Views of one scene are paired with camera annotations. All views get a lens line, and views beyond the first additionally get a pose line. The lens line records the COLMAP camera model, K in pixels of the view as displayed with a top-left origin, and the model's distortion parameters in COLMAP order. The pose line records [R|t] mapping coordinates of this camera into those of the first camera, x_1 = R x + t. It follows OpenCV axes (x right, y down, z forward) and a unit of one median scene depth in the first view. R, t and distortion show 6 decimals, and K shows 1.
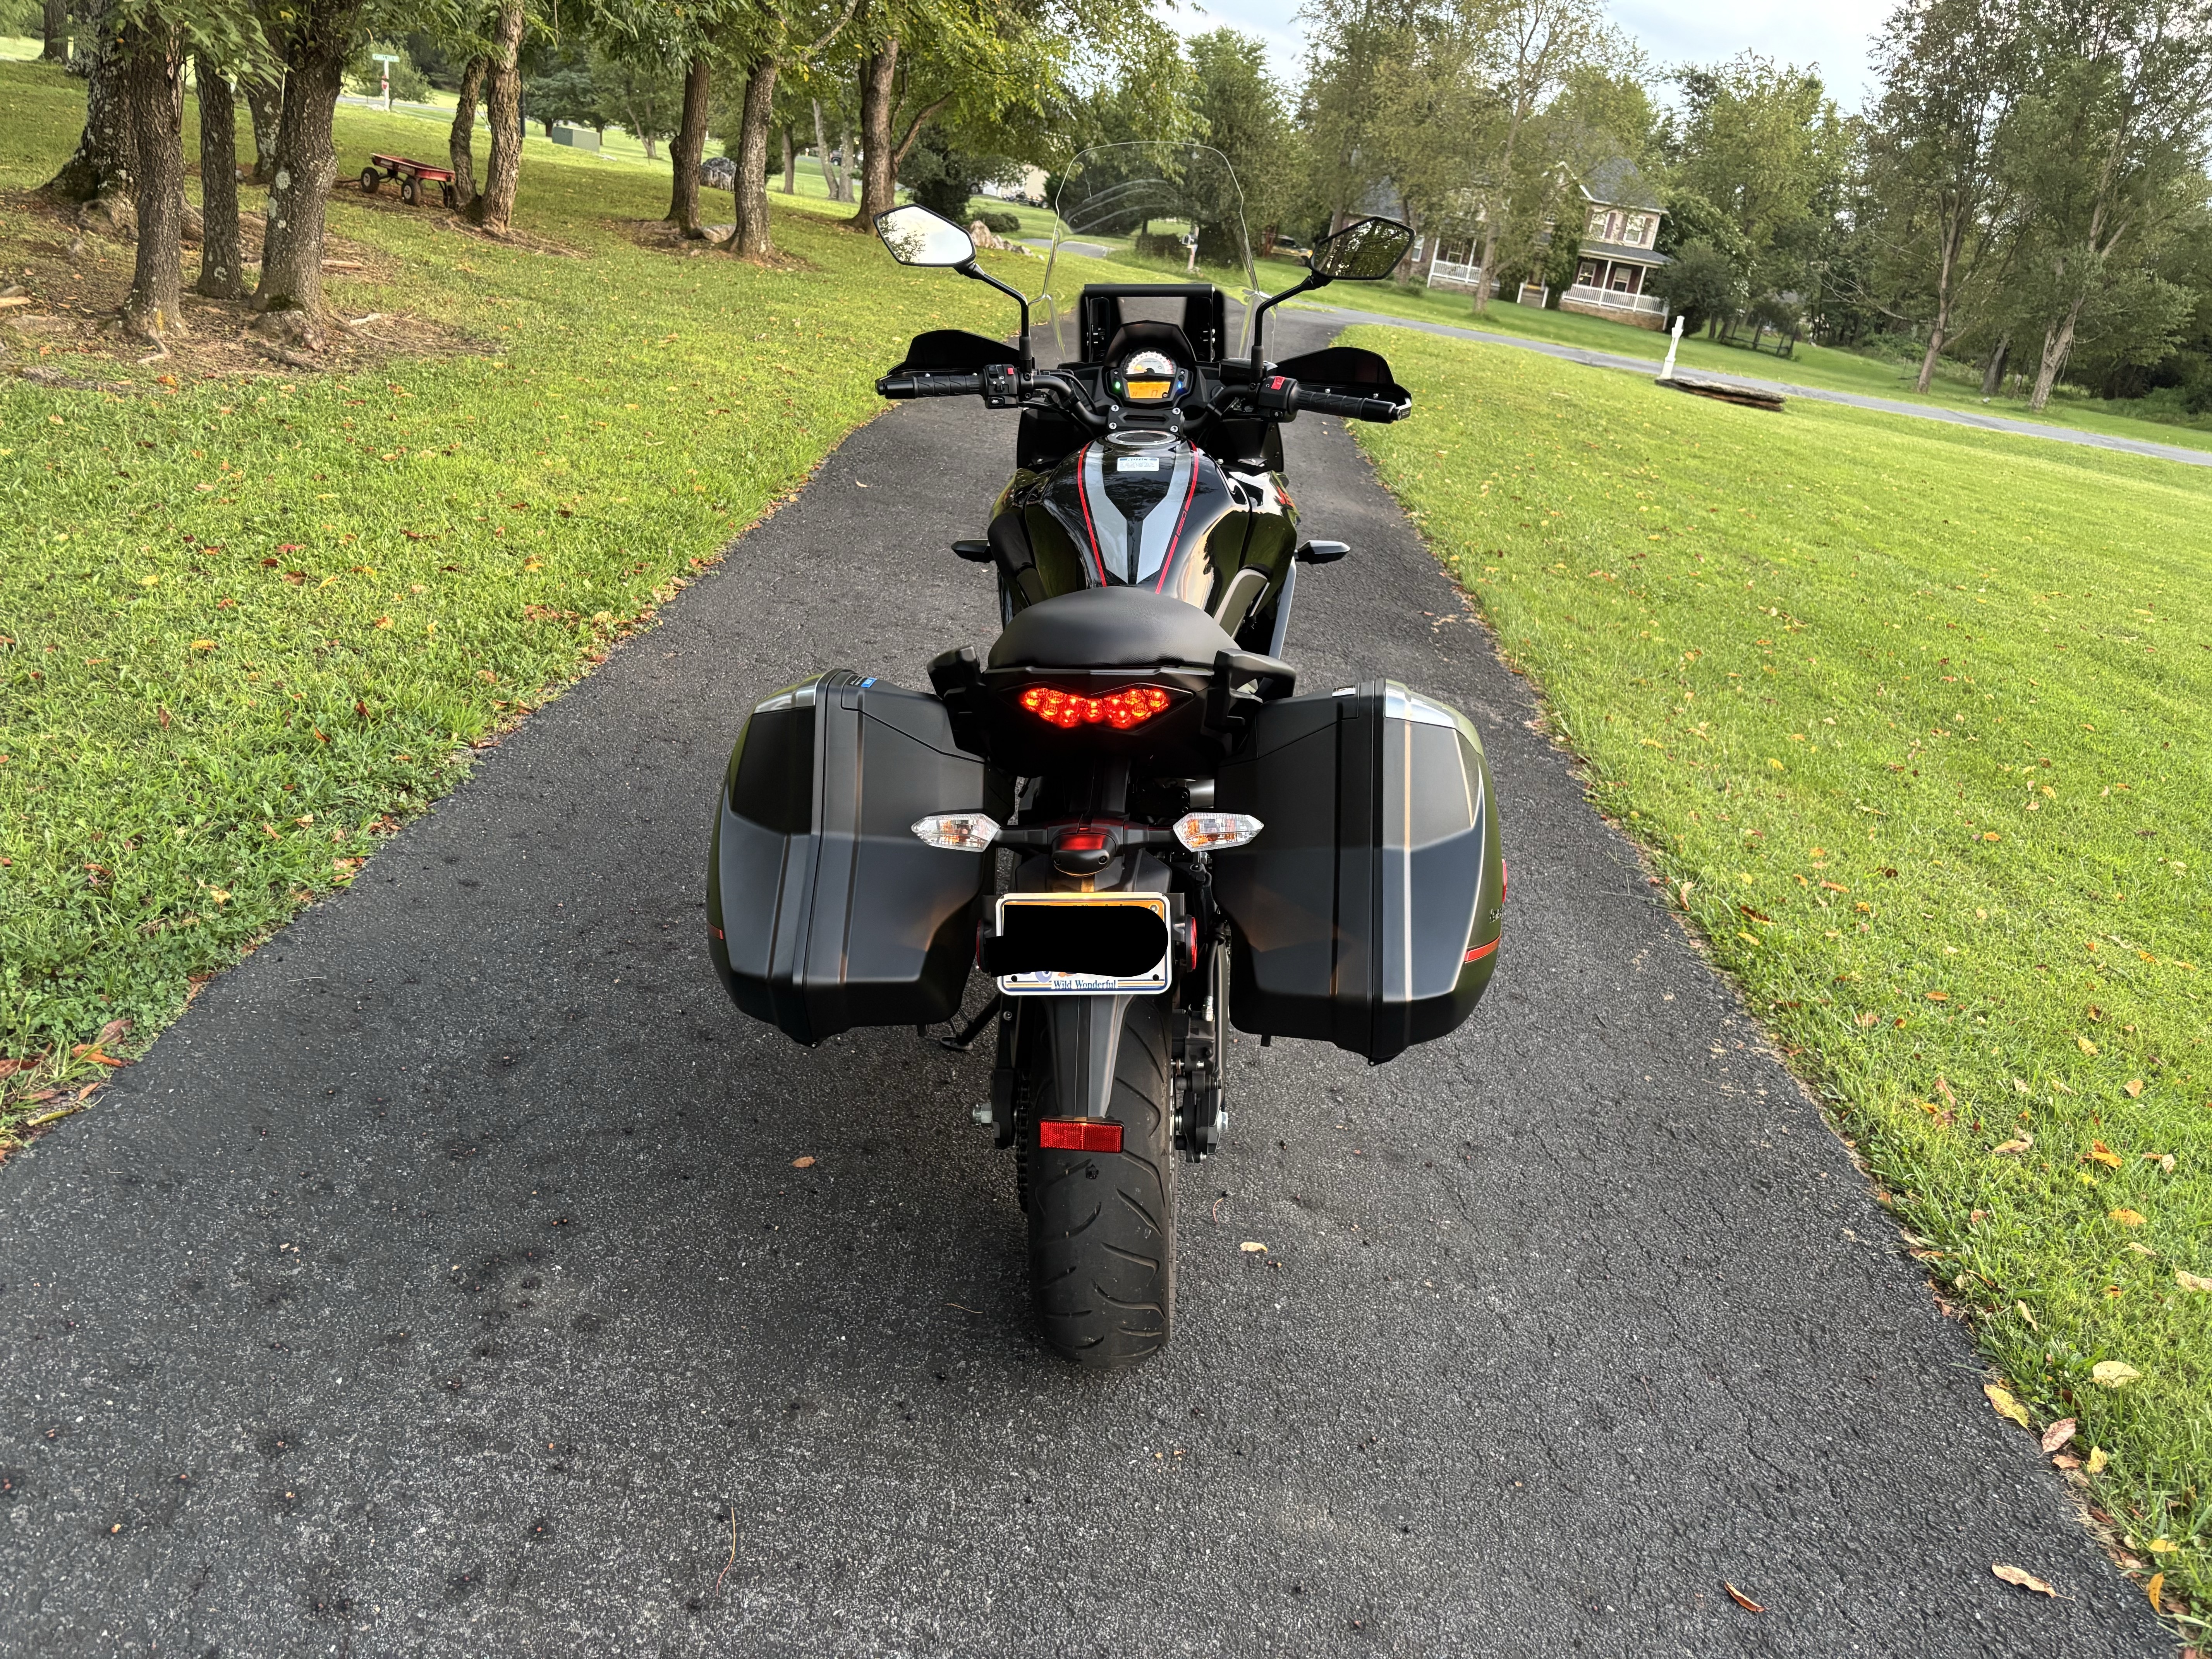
lens RADIAL K [[1824.1, 0, 1106.0], [0, 1824.1, 829.5], [0, 0, 1]] dist [0.022039, -0.020263]
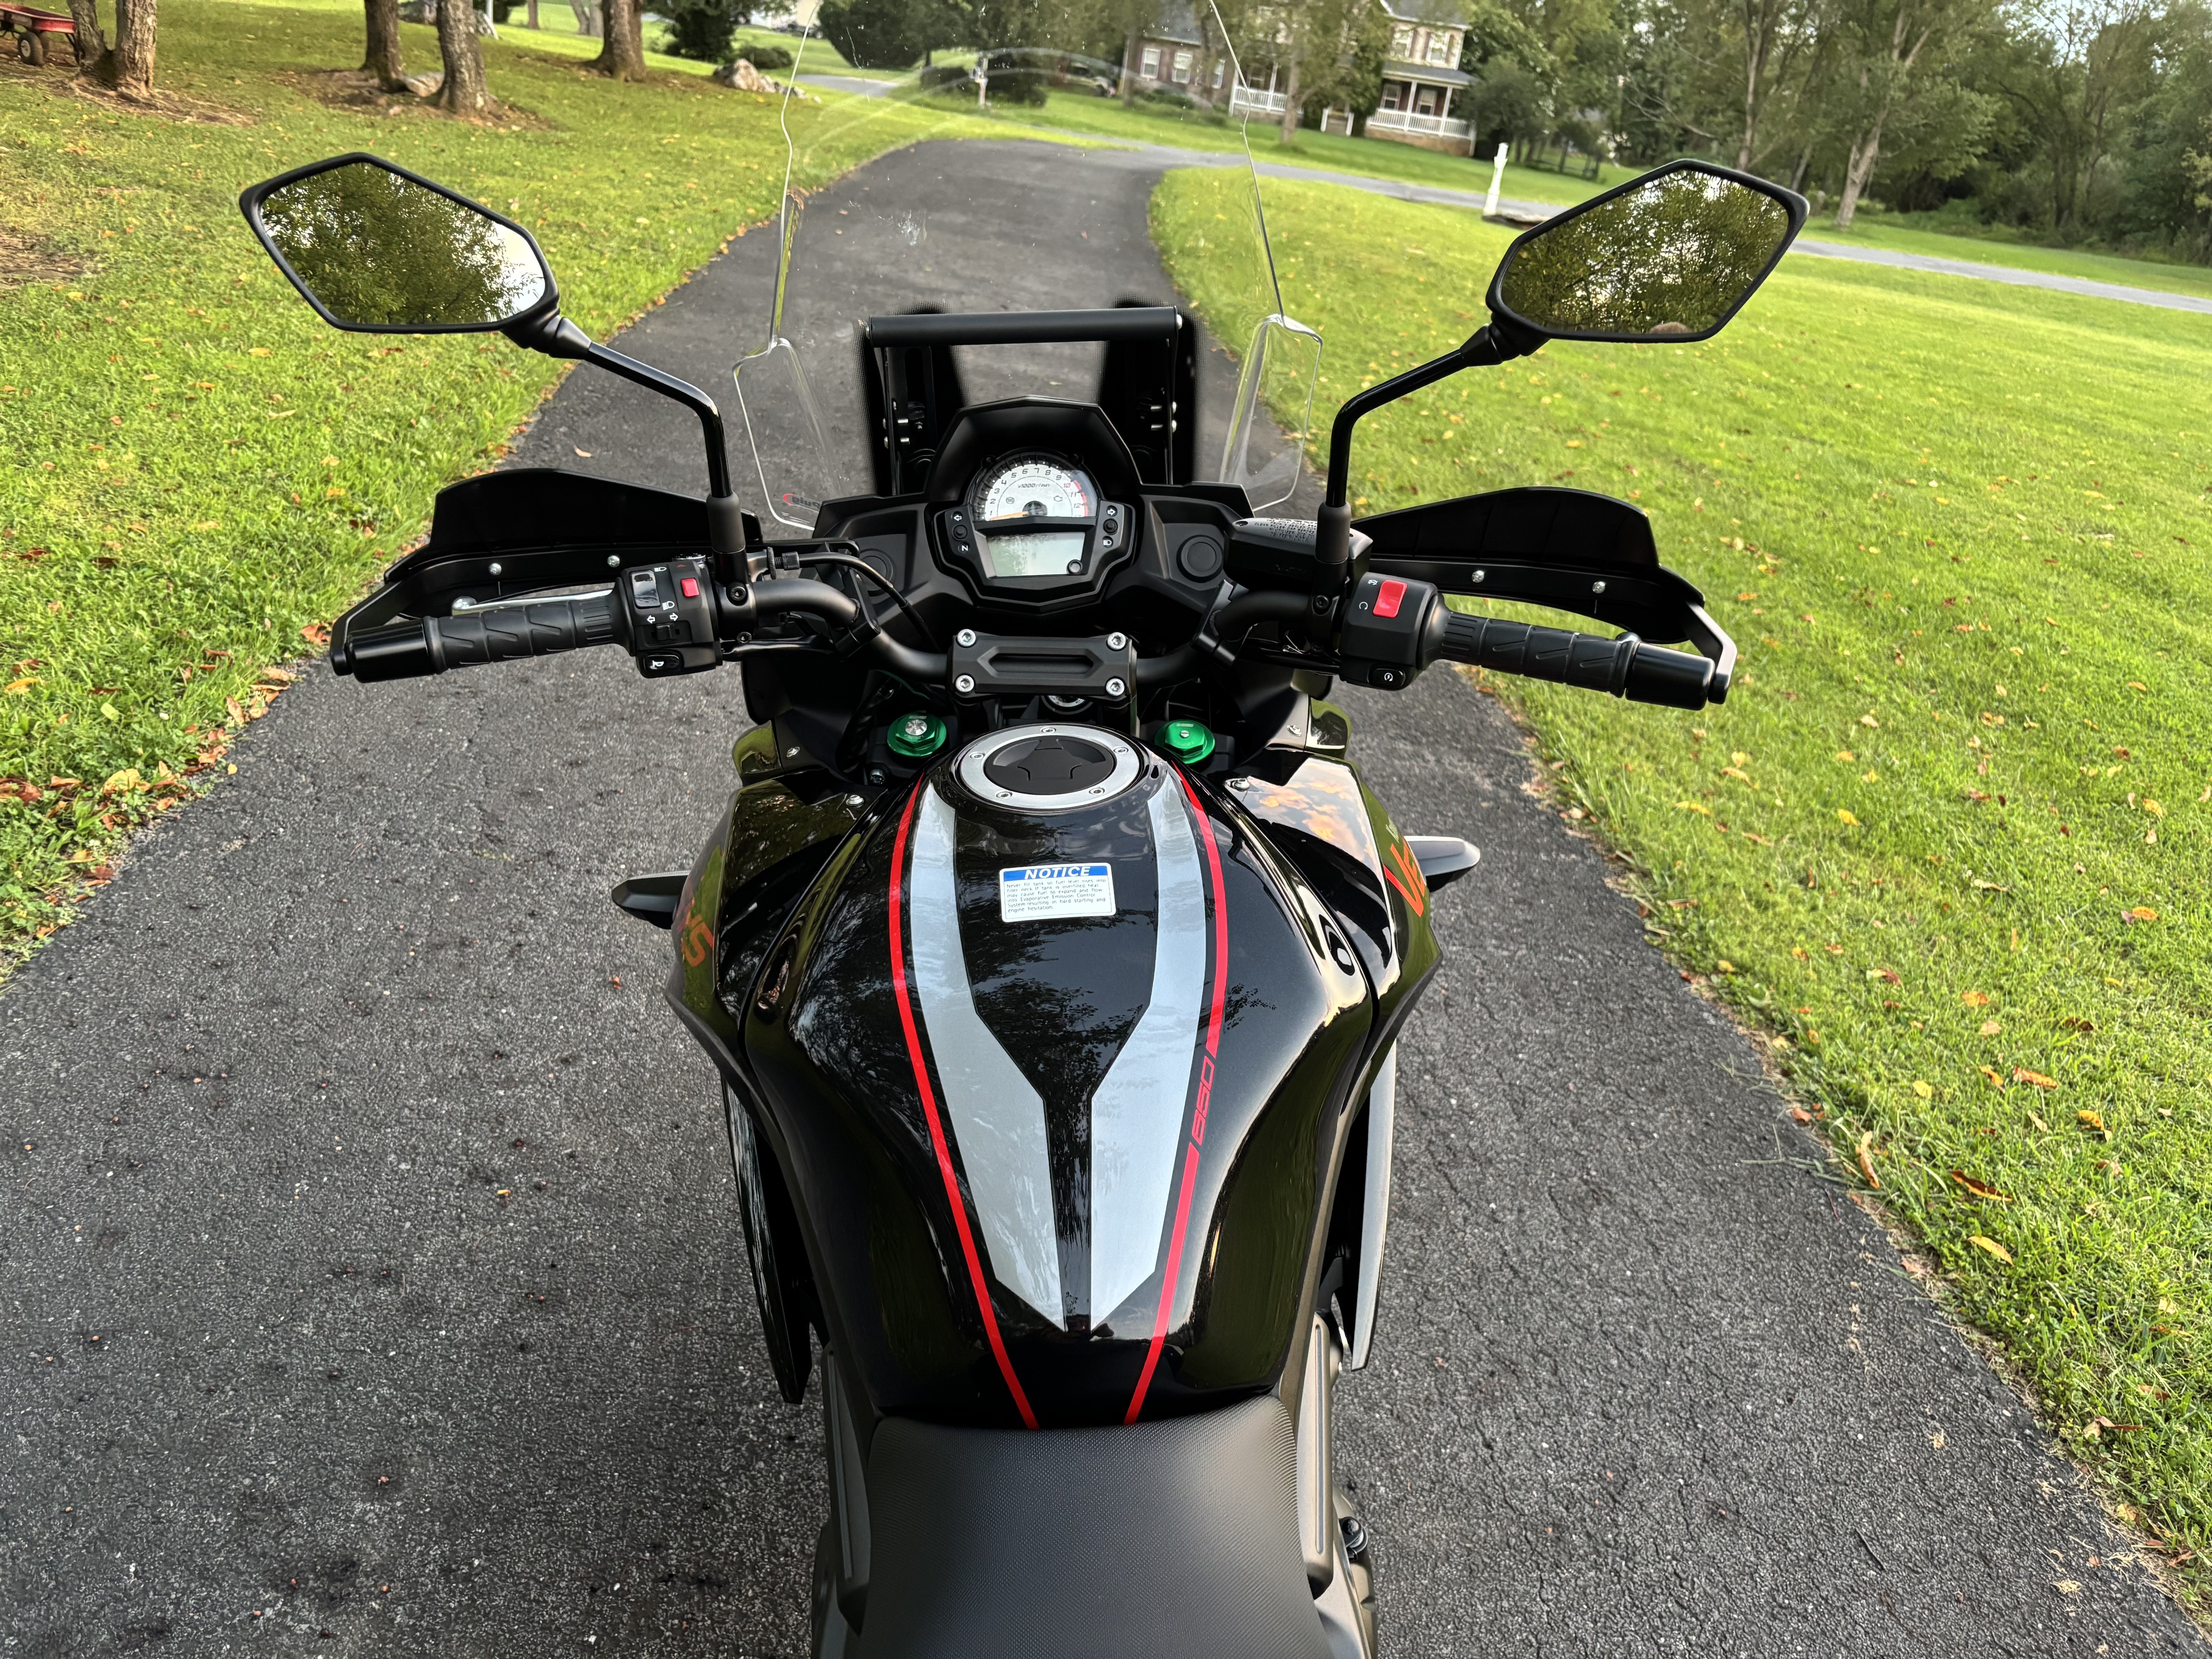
lens RADIAL K [[1681.3, 0, 1105.3], [0, 1681.3, 820.0], [0, 0, 1]] dist [0.033006, -0.033267]
pose [[0.992847, -0.069073, 0.097385, -0.000624], [0.057936, 0.991918, 0.112880, -0.038161], [-0.104395, -0.106431, 0.988825, 0.102222]]
